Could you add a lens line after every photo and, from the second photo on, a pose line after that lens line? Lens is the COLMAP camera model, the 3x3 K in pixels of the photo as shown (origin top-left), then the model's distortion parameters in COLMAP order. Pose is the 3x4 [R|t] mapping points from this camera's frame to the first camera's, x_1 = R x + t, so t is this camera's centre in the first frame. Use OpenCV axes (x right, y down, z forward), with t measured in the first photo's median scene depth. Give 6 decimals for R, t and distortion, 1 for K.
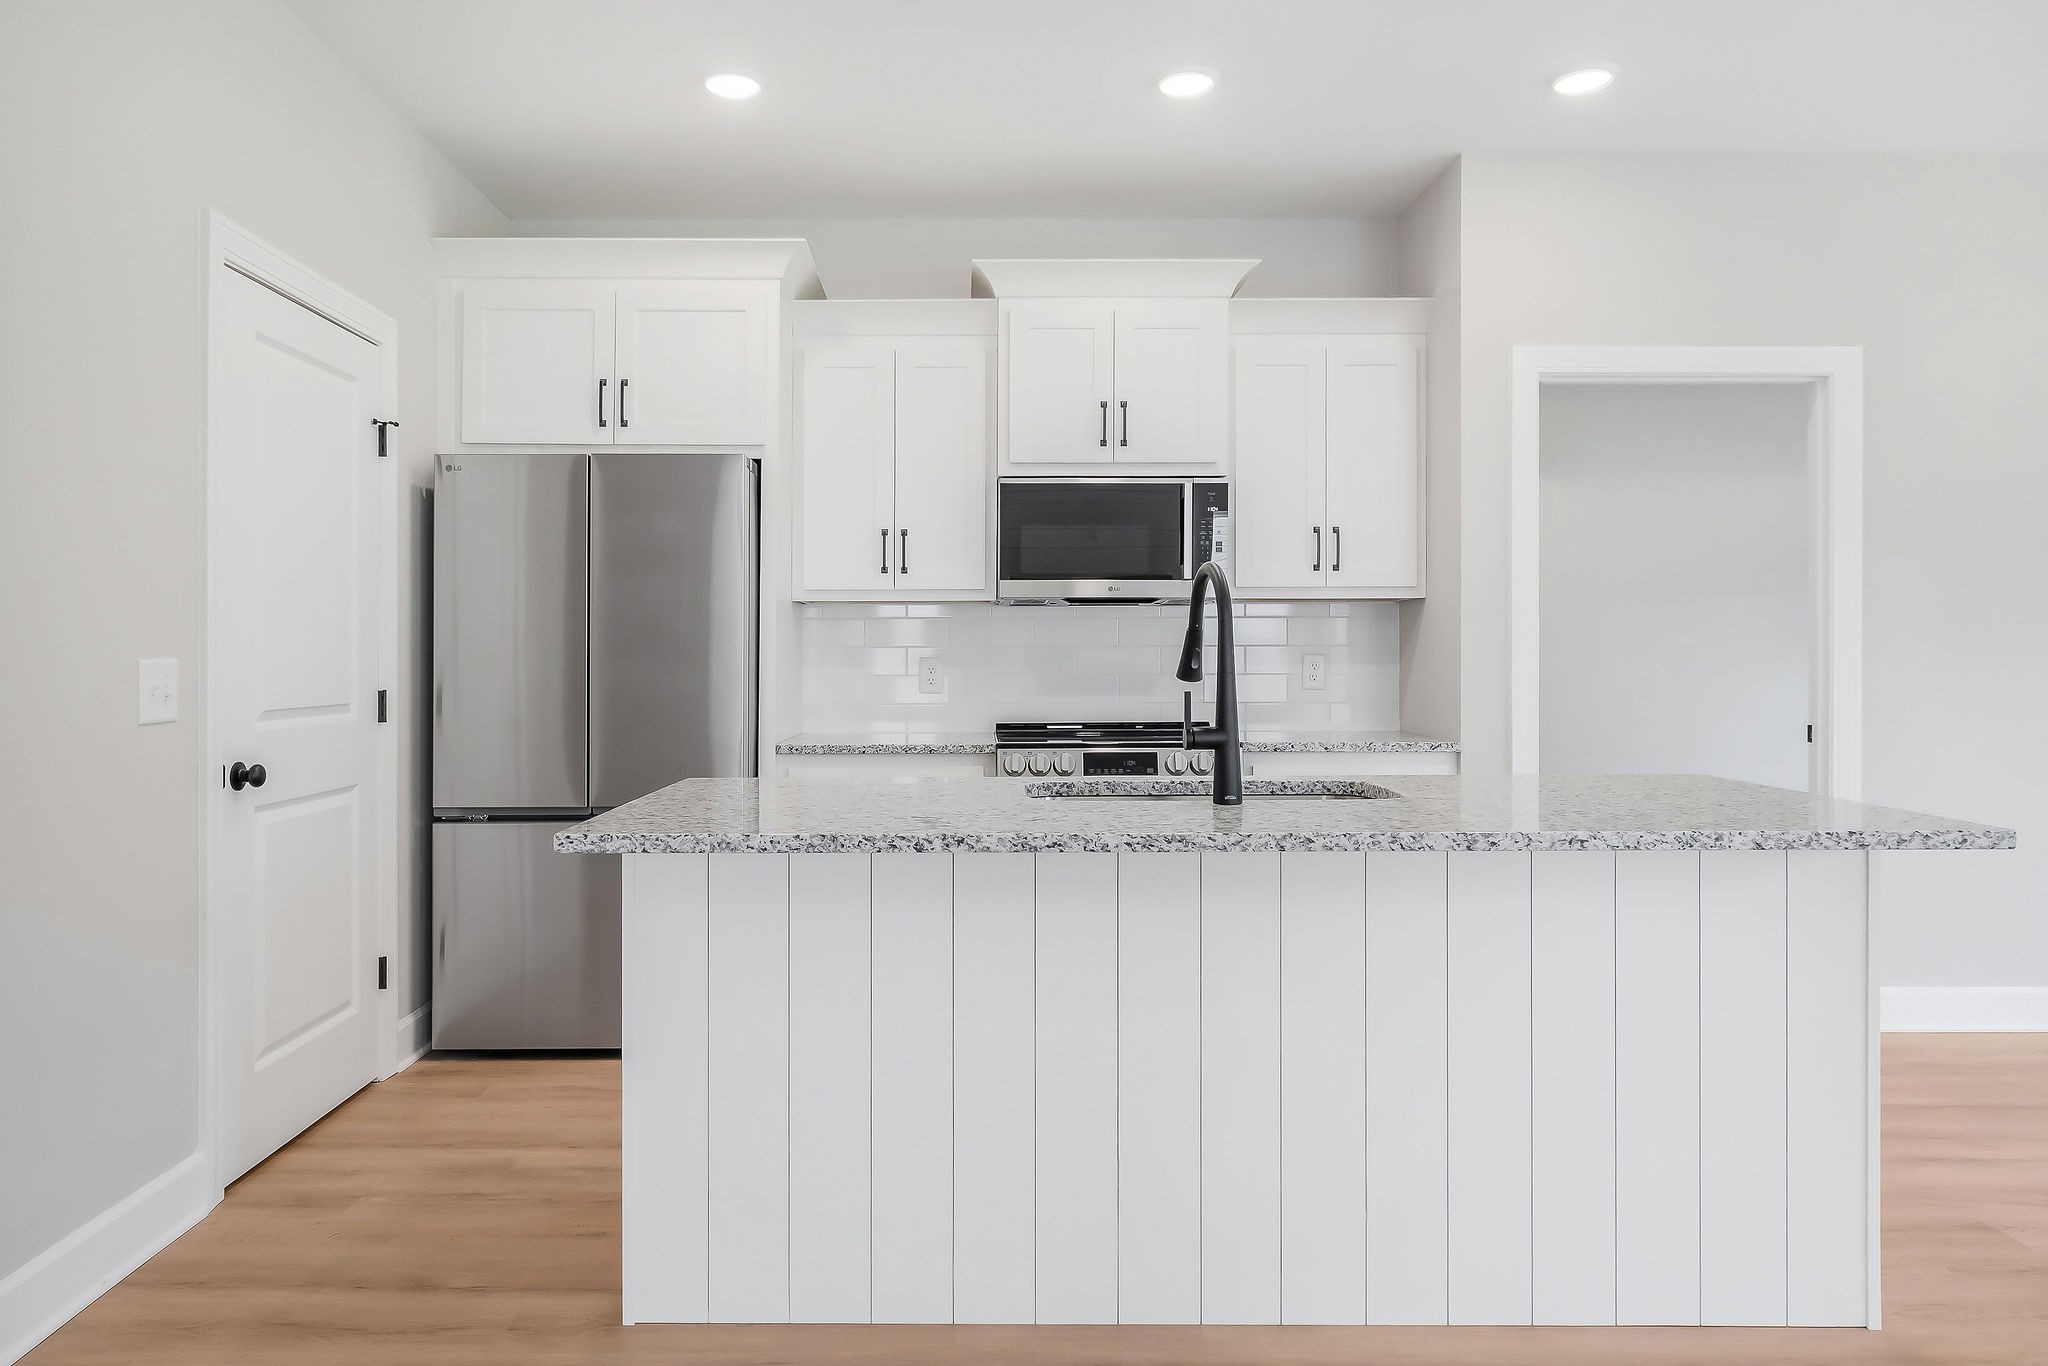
lens RADIAL K [[1385.0, 0, 977.2], [0, 1385.0, 663.8], [0, 0, 1]] dist [-0.007058, -0.002886]
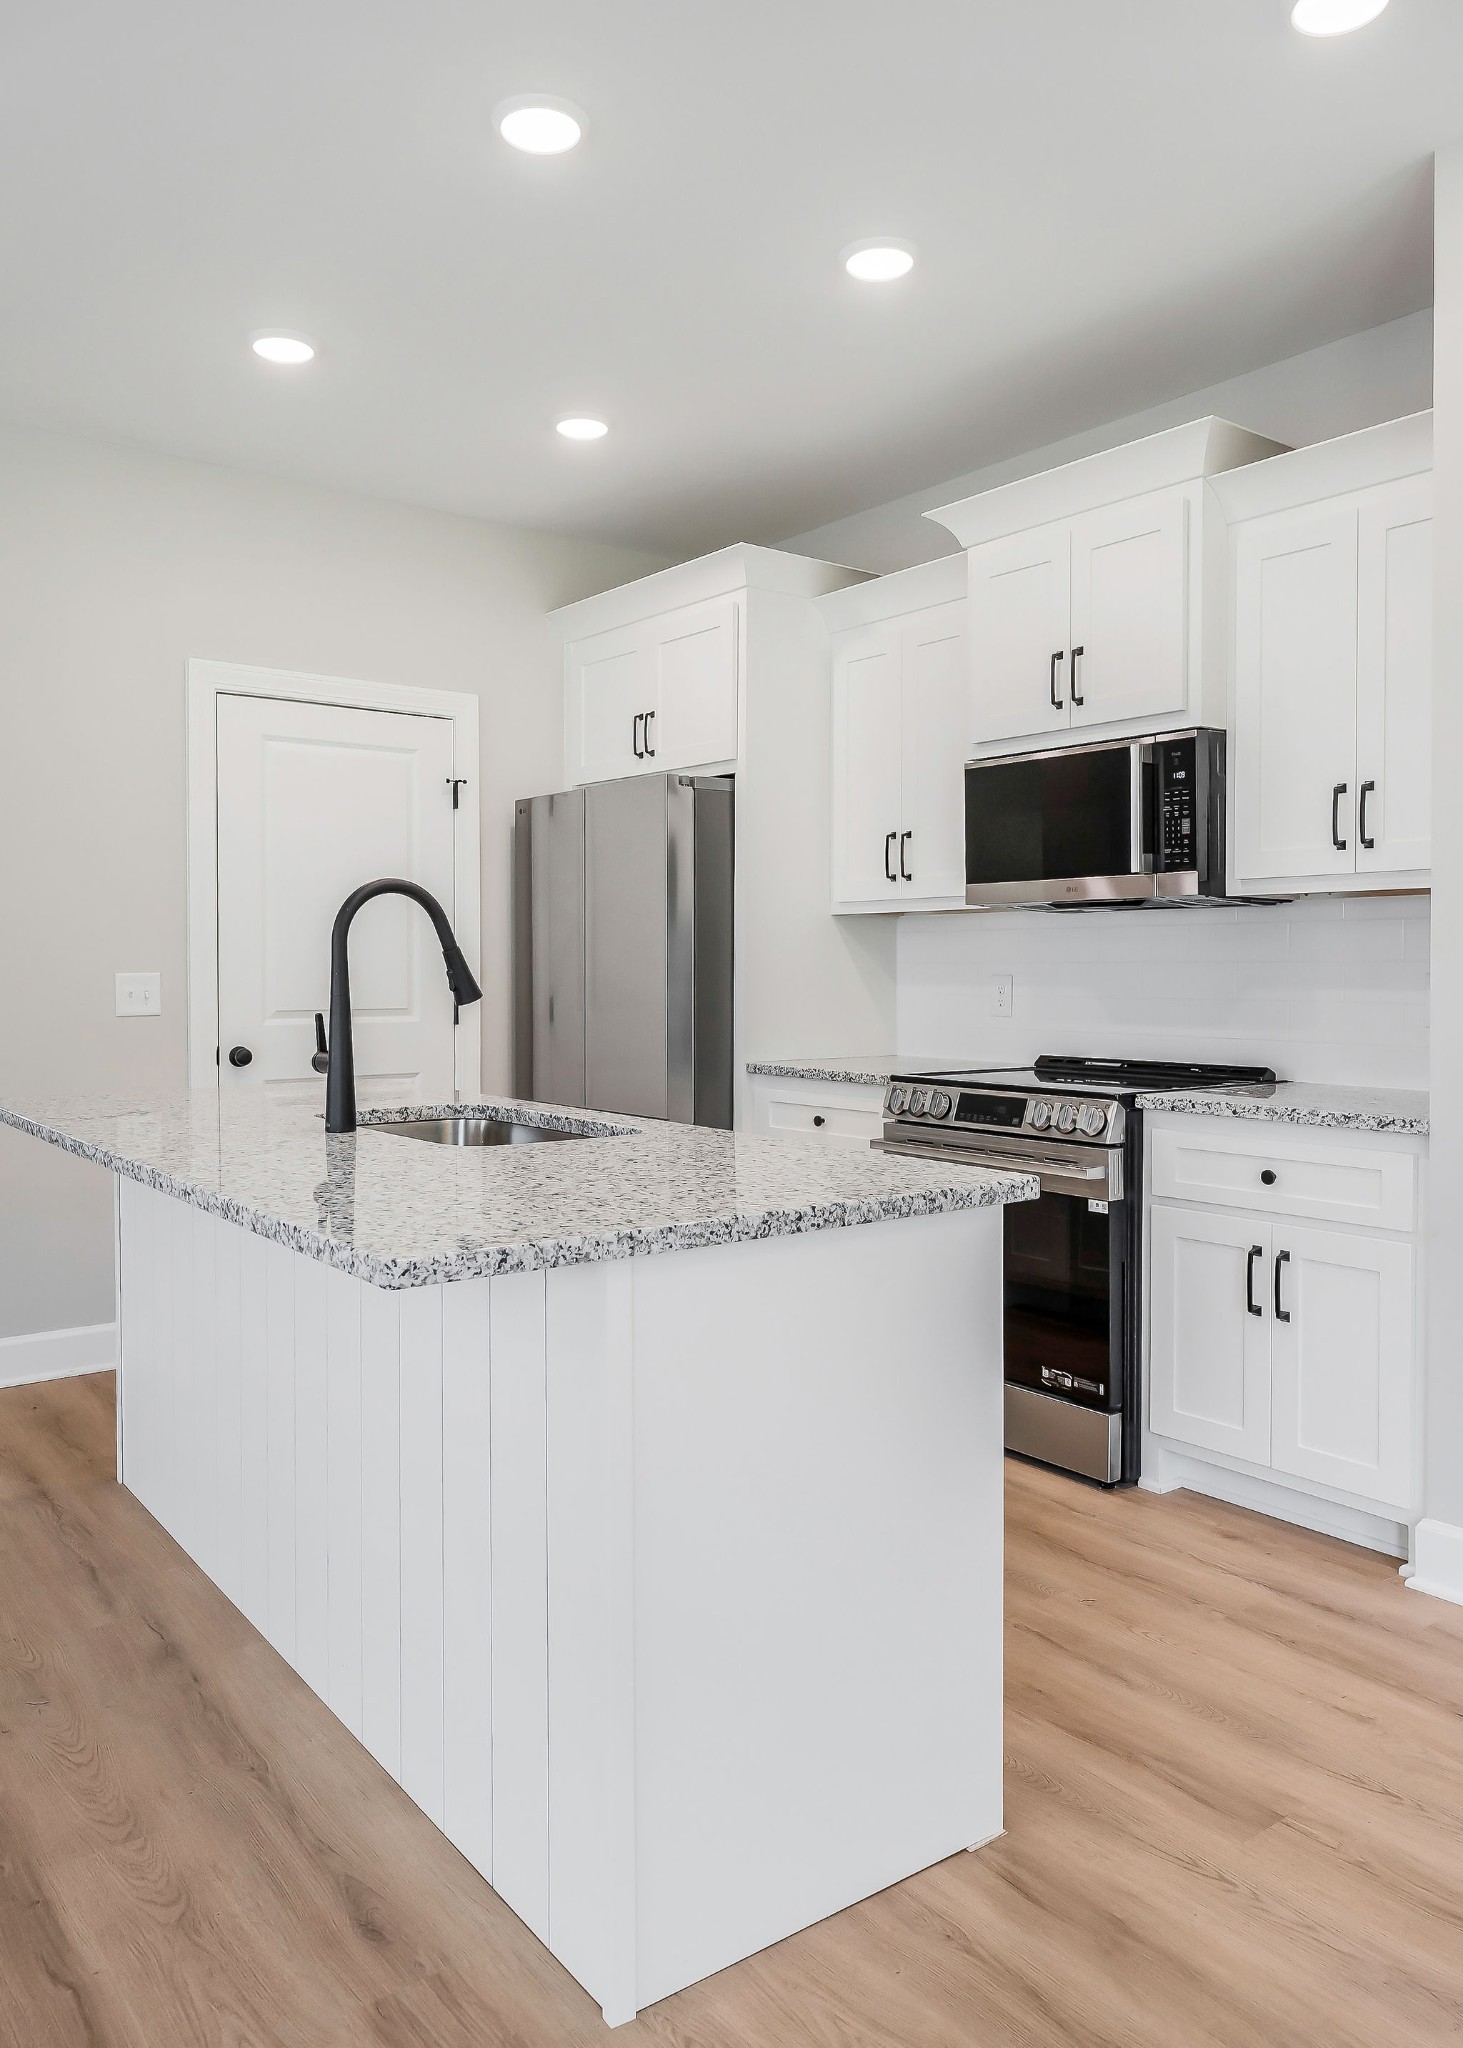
lens RADIAL K [[1491.5, 0, 727.9], [0, 1491.5, 1009.3], [0, 0, 1]] dist [0.007759, -0.015171]
pose [[0.591849, 0.026299, -0.805620, 0.674570], [-0.007989, 0.999610, 0.026763, -0.007552], [0.806009, -0.009404, 0.591828, 0.346395]]
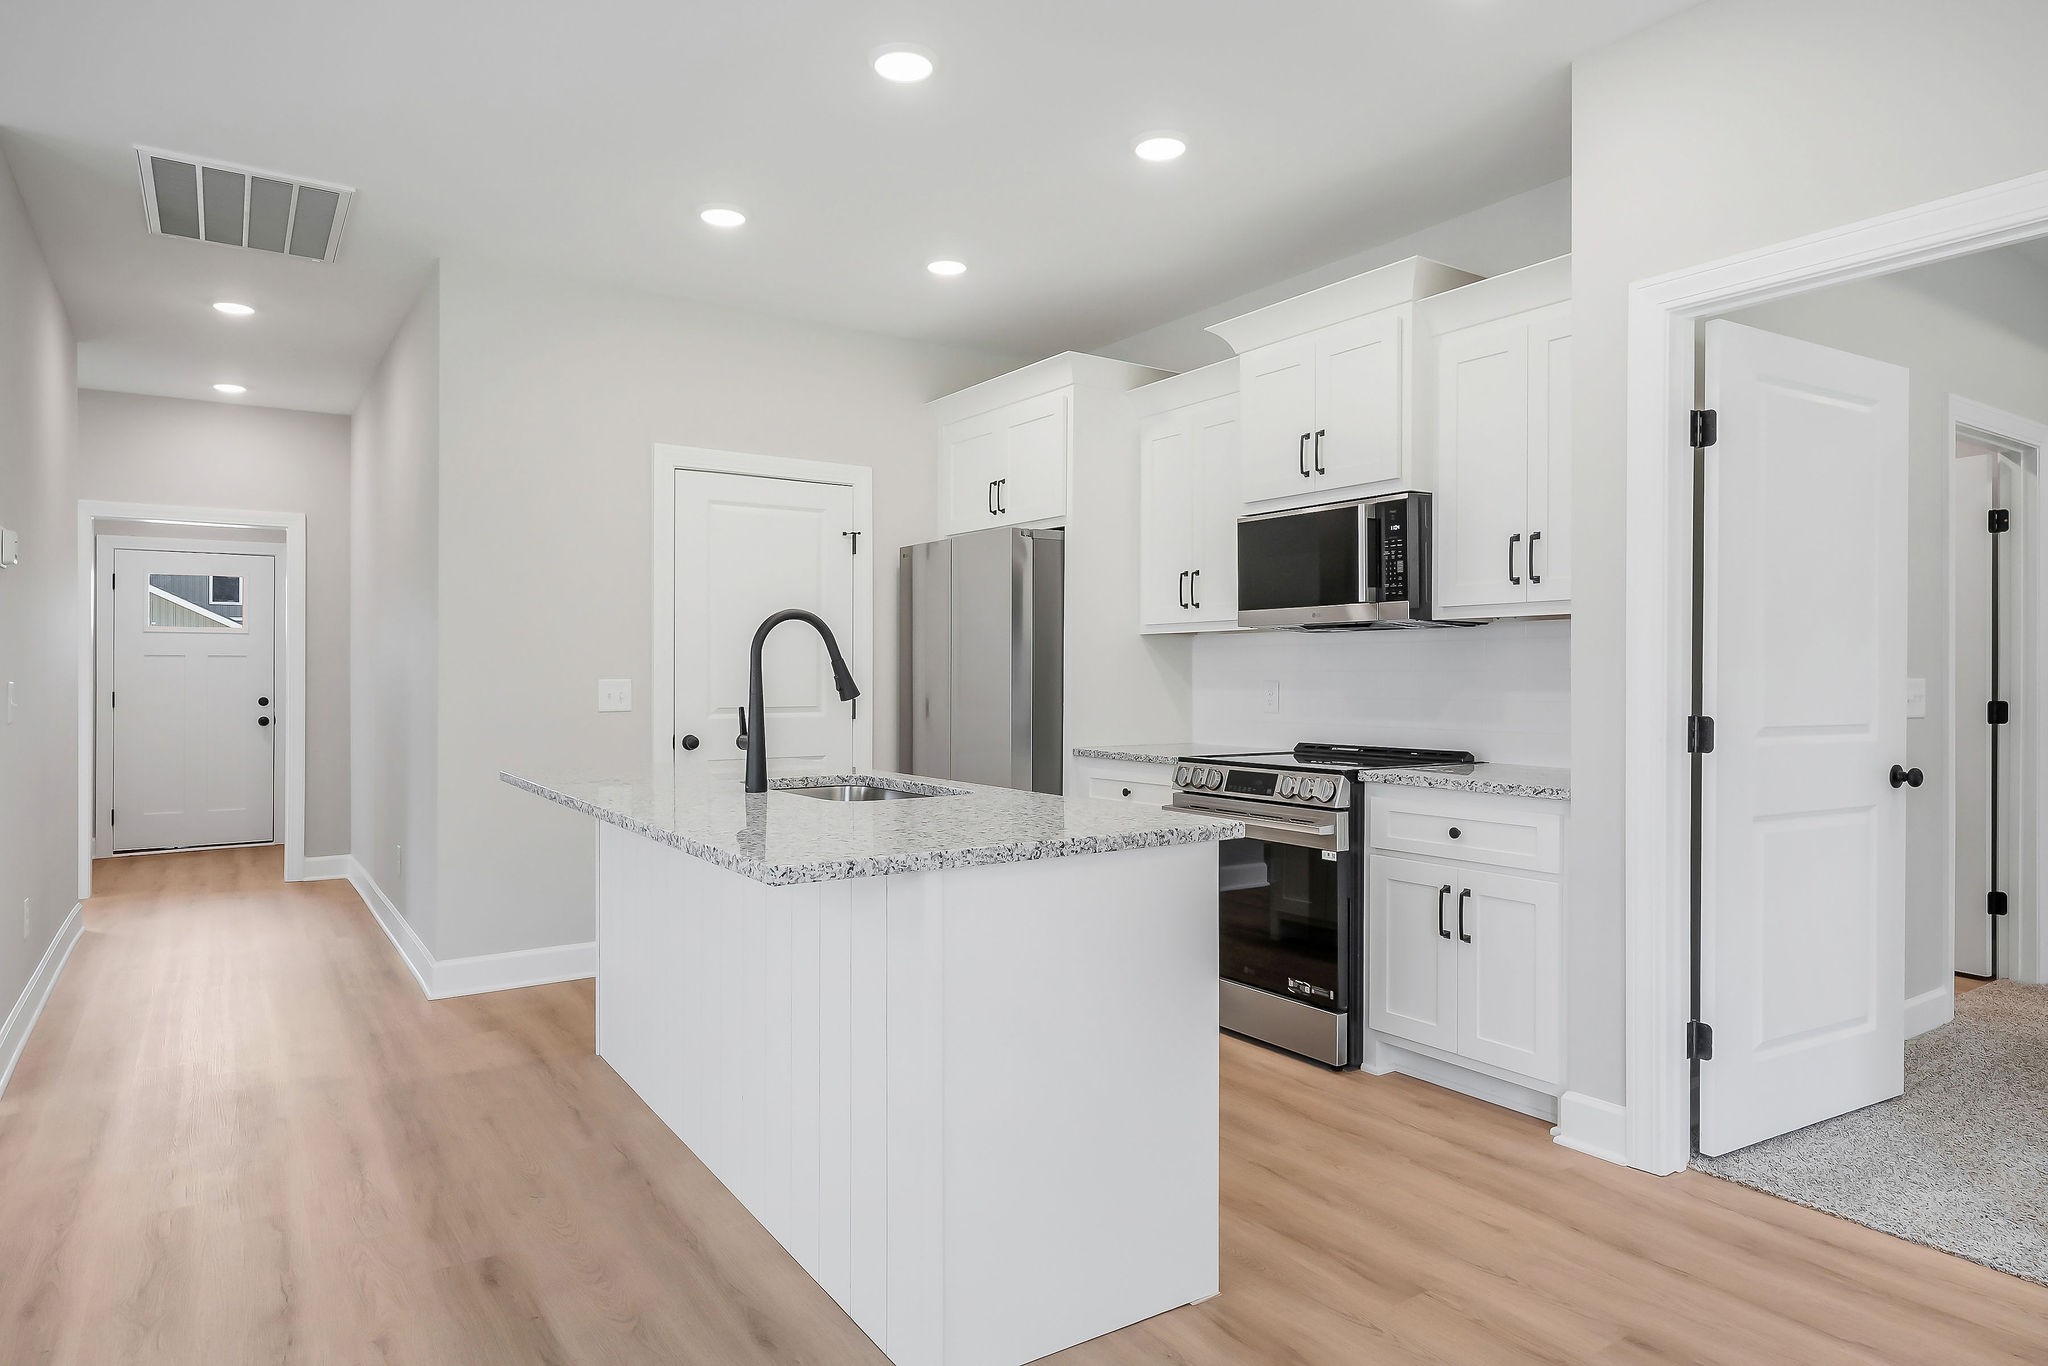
lens RADIAL K [[1220.3, 0, 1034.7], [0, 1220.3, 692.0], [0, 0, 1]] dist [0.006524, 0.002270]
pose [[0.553115, 0.013429, -0.832997, 0.747116], [-0.007889, 0.999910, 0.010881, -0.005372], [0.833067, 0.000553, 0.553171, 0.329959]]
